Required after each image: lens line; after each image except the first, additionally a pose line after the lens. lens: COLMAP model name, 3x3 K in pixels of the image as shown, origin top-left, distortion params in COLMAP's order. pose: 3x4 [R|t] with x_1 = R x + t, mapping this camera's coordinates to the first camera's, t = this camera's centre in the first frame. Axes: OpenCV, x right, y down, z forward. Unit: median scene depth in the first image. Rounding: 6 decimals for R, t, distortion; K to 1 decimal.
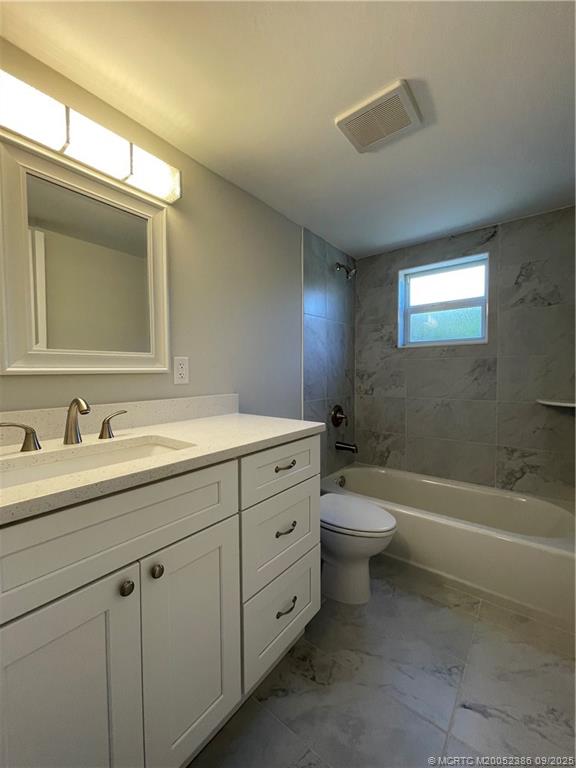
lens RADIAL K [[310.5, 0, 288.0], [0, 310.5, 384.0], [0, 0, 1]] dist [-0.001183, -0.000184]
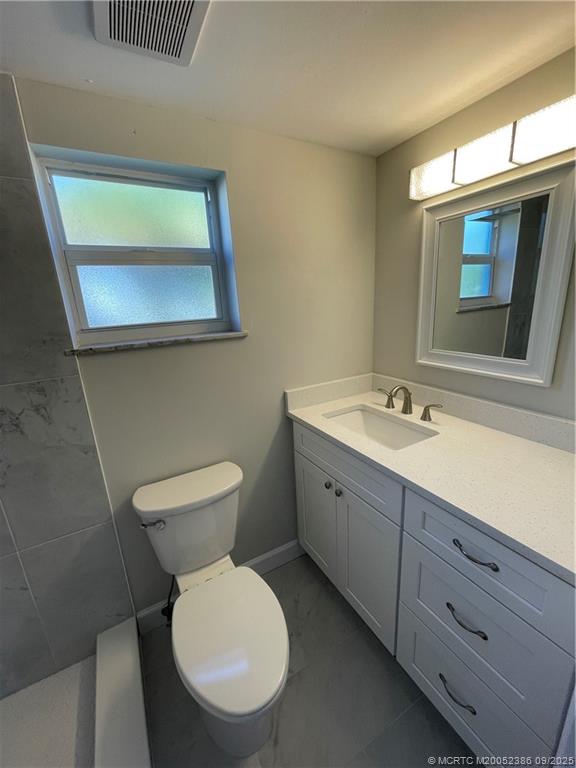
lens RADIAL K [[310.5, 0, 288.0], [0, 310.5, 384.0], [0, 0, 1]] dist [-0.001183, -0.000184]
pose [[-0.384861, 0.279355, -0.879683, 0.845552], [0.023061, 0.955709, 0.293409, -0.428323], [0.922687, 0.092635, -0.374257, 0.986515]]
